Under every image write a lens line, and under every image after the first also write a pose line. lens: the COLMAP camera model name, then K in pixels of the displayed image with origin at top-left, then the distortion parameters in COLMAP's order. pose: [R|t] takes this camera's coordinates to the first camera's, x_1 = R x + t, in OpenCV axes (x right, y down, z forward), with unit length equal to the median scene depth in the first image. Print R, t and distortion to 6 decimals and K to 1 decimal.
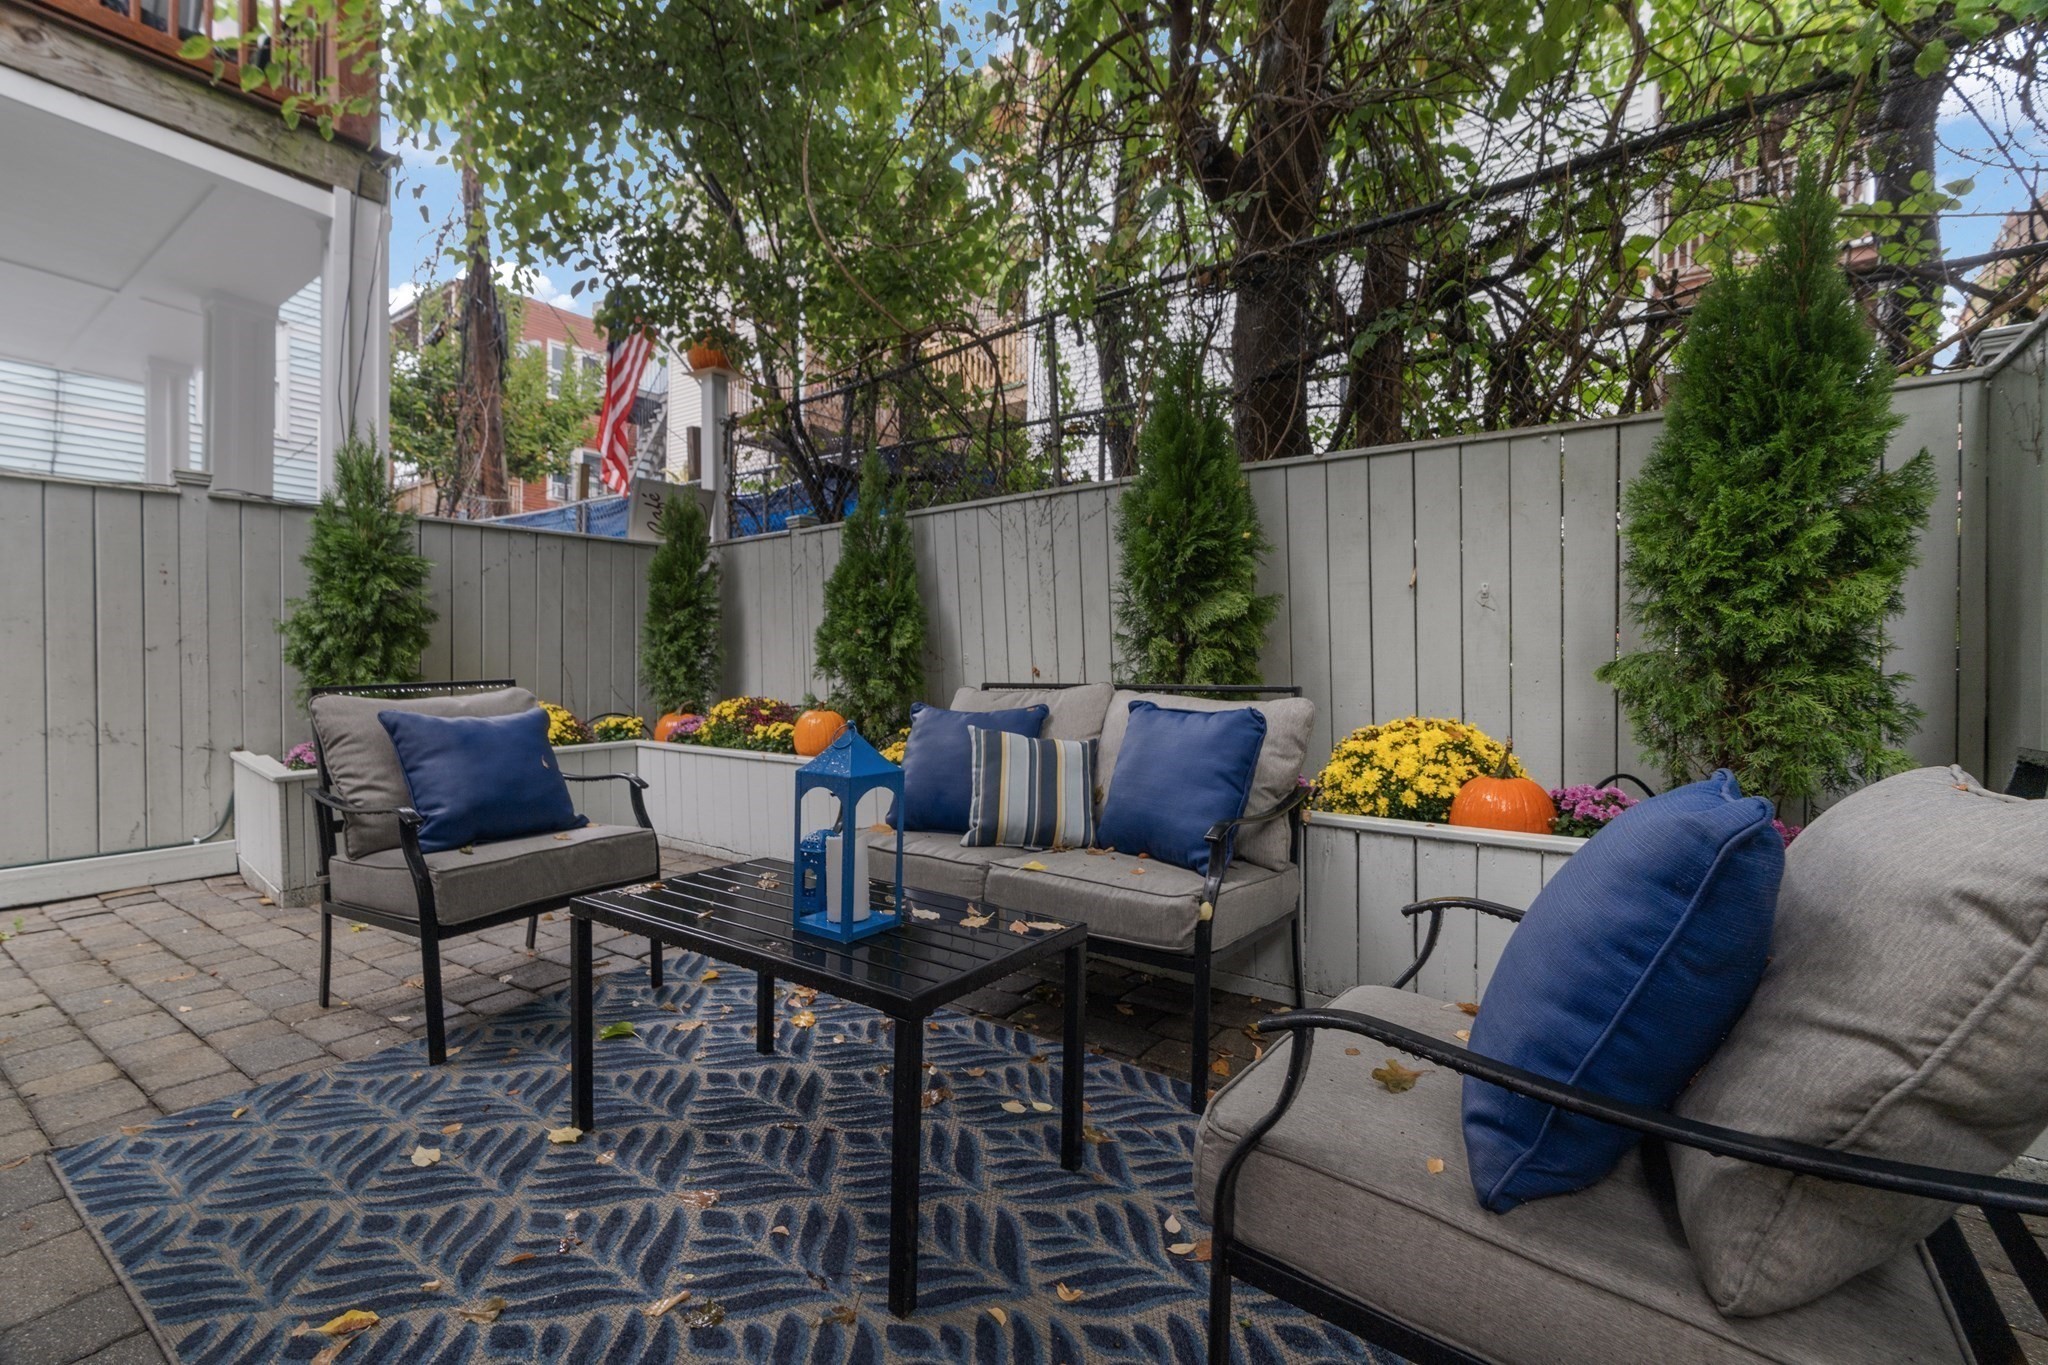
lens RADIAL K [[927.3, 0, 1021.4], [0, 927.3, 674.9], [0, 0, 1]] dist [-0.010512, 0.005513]
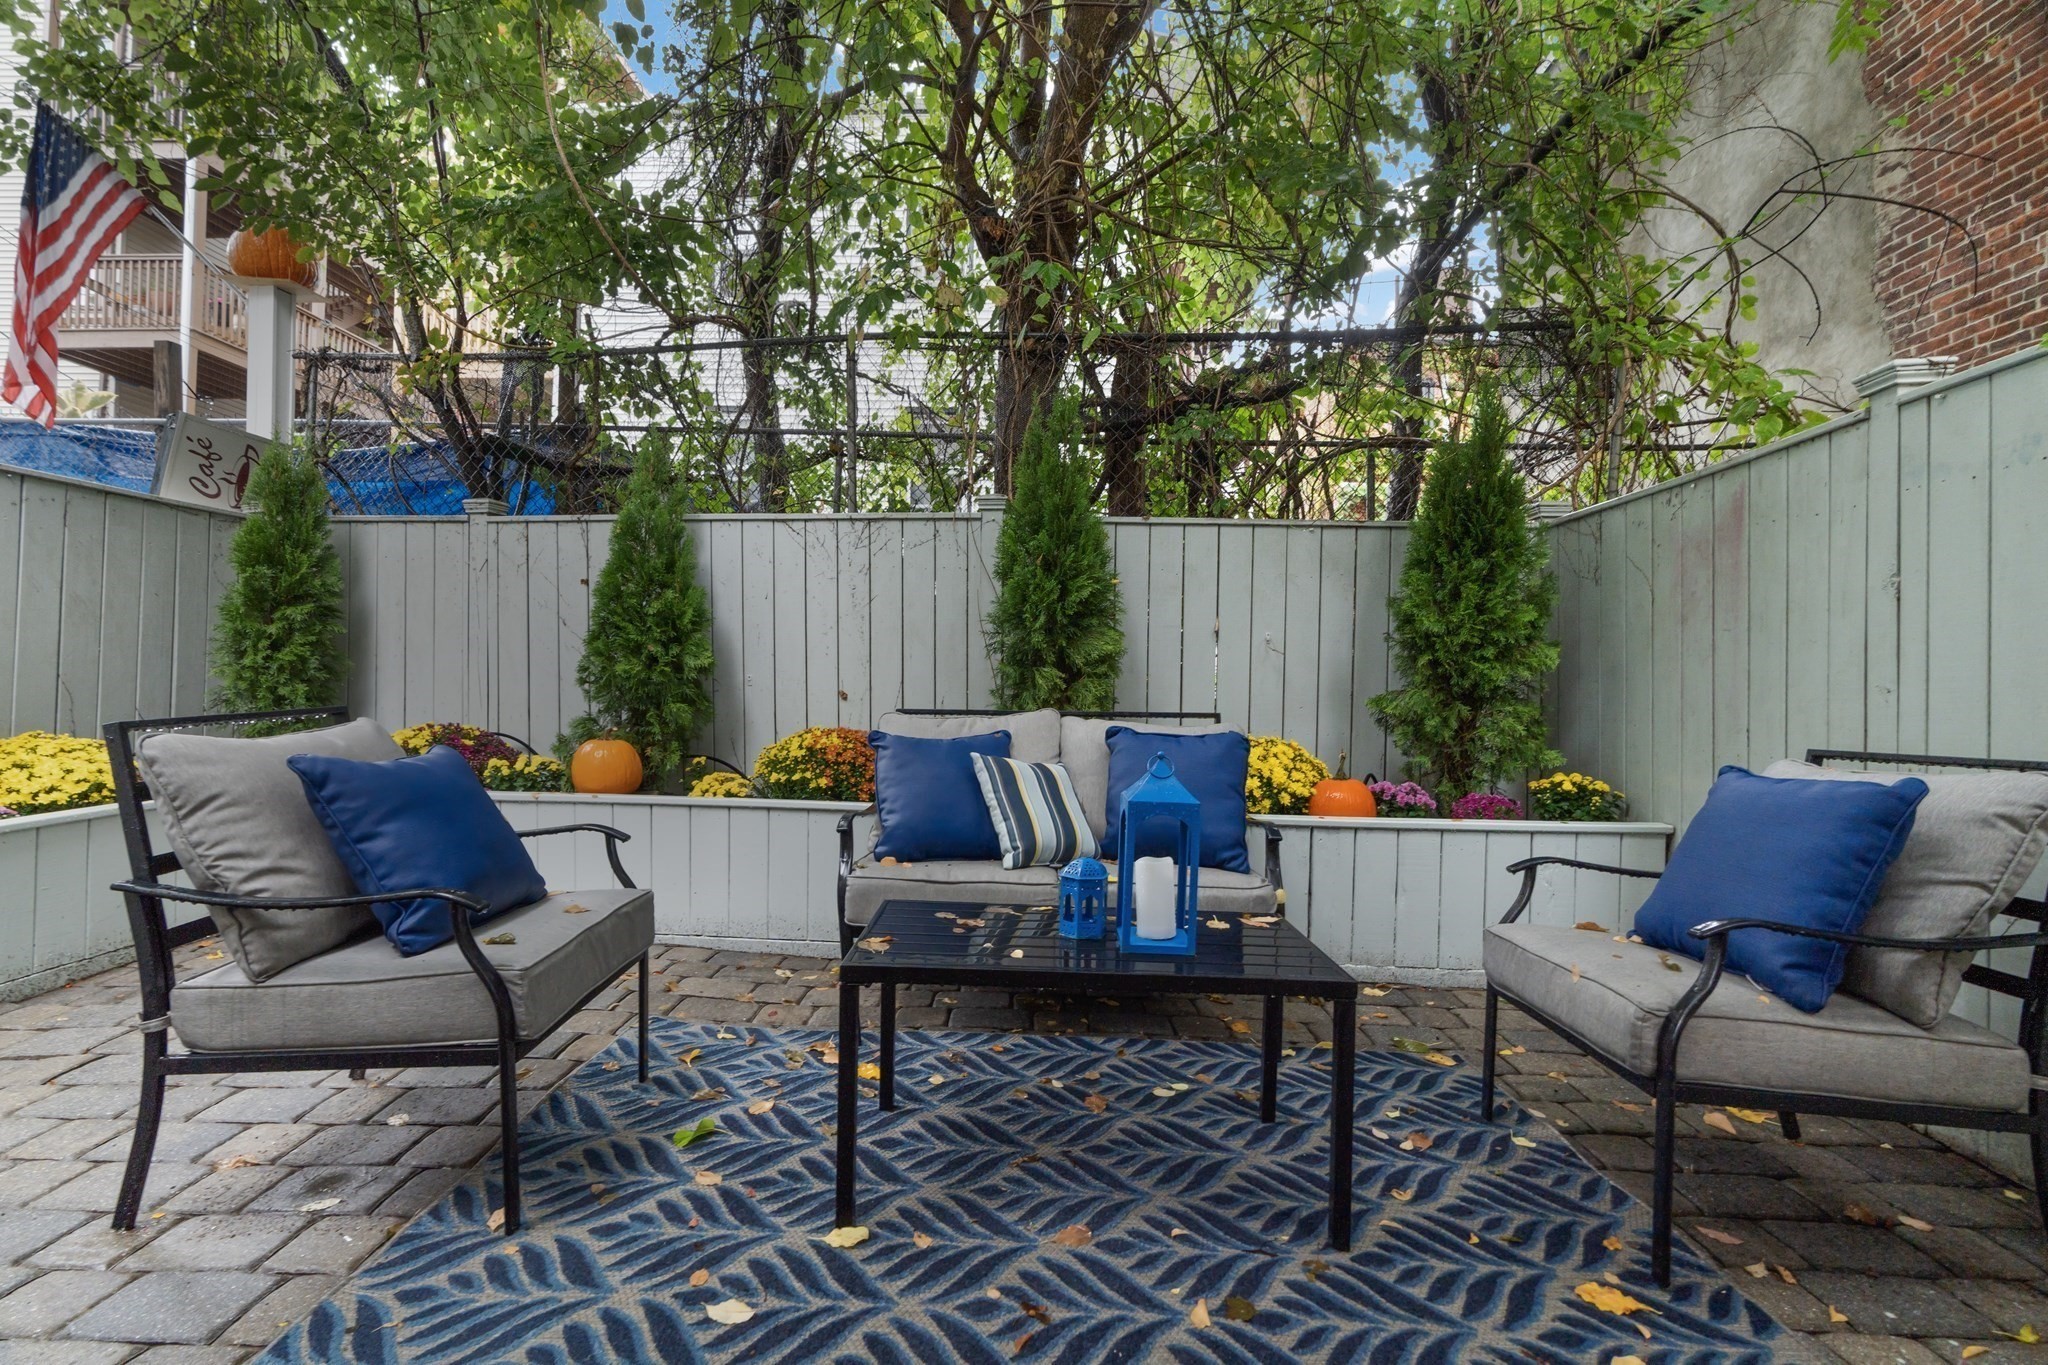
lens RADIAL K [[927.3, 0, 1021.5], [0, 927.3, 676.0], [0, 0, 1]] dist [-0.010512, 0.005513]
pose [[0.823515, 0.017924, 0.567011, -0.738267], [-0.008888, 0.999786, -0.018696, -0.013907], [-0.567225, 0.010357, 0.823498, 0.156643]]
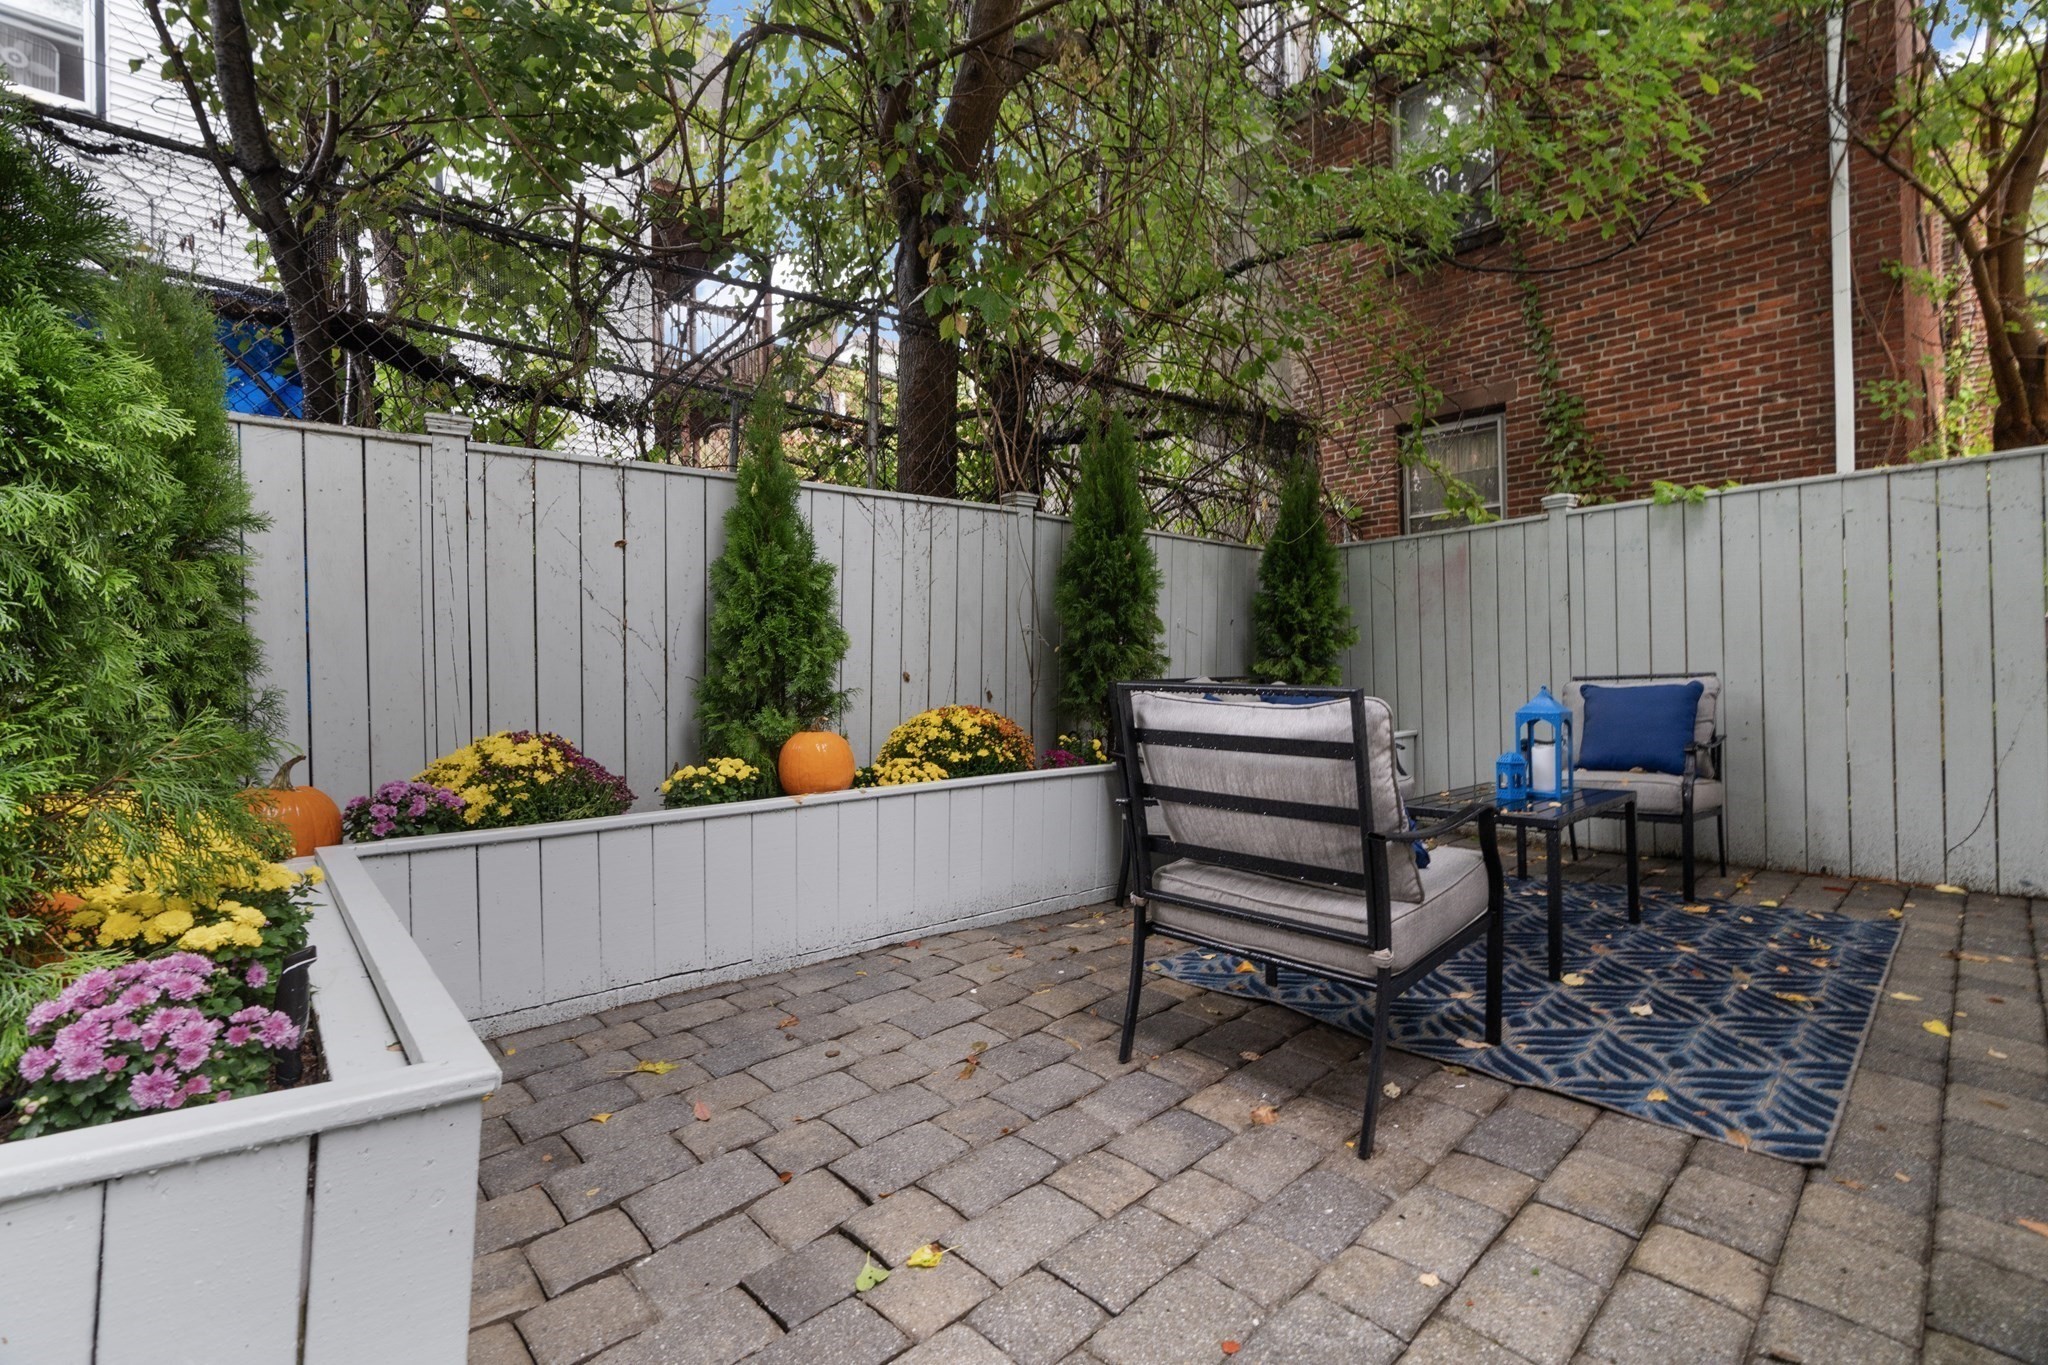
lens RADIAL K [[927.3, 0, 1014.9], [0, 927.3, 677.2], [0, 0, 1]] dist [-0.010512, 0.005513]
pose [[0.187396, -0.006304, 0.982264, -1.768102], [0.031049, 0.999518, 0.000491, -0.000360], [-0.981794, 0.030407, 0.187502, 1.342803]]
